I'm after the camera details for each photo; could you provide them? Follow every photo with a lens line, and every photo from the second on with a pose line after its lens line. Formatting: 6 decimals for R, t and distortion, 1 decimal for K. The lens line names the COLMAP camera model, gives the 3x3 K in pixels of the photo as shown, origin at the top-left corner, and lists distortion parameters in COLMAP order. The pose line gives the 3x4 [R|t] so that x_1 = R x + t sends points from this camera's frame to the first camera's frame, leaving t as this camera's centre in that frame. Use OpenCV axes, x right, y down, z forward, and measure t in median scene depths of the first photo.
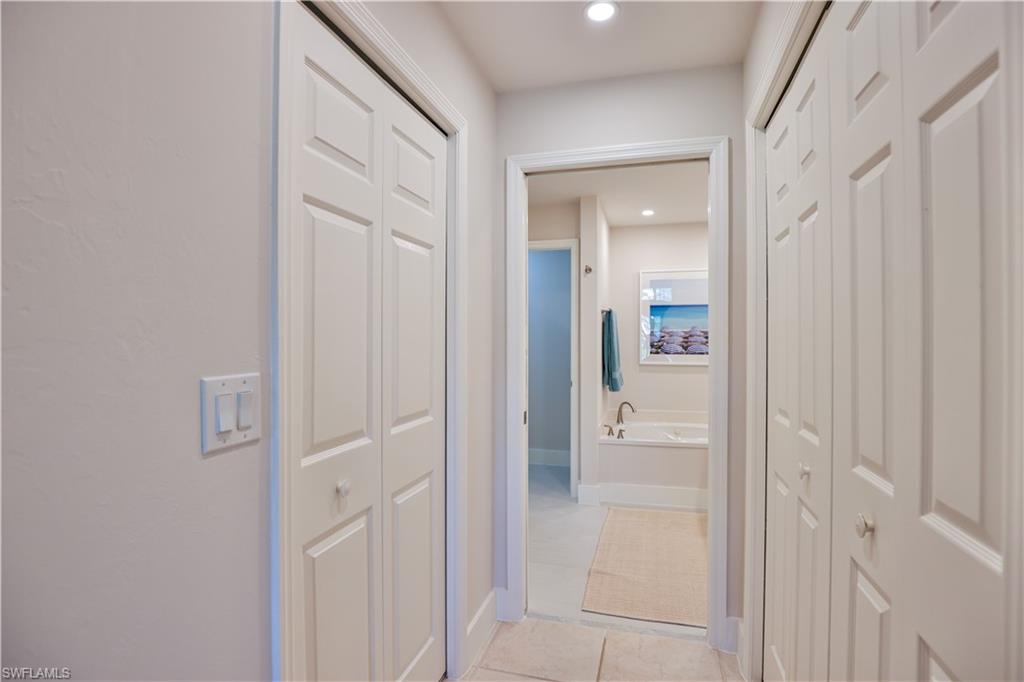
lens RADIAL K [[515.2, 0, 513.2], [0, 515.2, 337.7], [0, 0, 1]] dist [-0.034205, 0.005521]
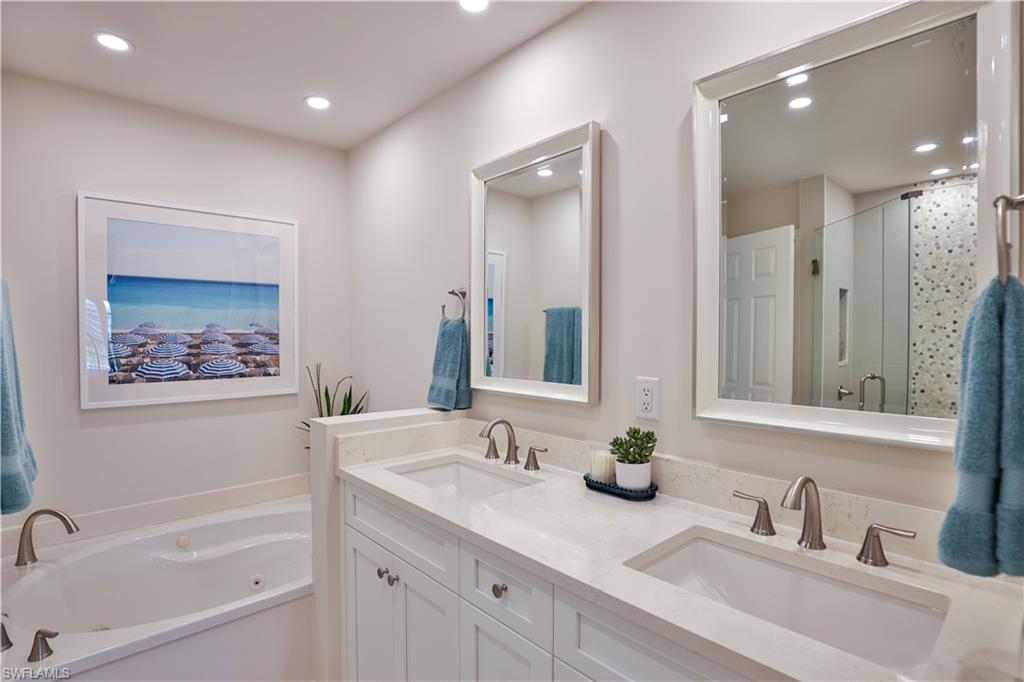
lens RADIAL K [[515.2, 0, 505.6], [0, 515.2, 346.9], [0, 0, 1]] dist [-0.034205, 0.005521]
pose [[0.531167, -0.019031, 0.847053, 0.080108], [0.001103, 0.999762, 0.021770, -0.009623], [-0.847266, -0.010629, 0.531062, 0.484792]]
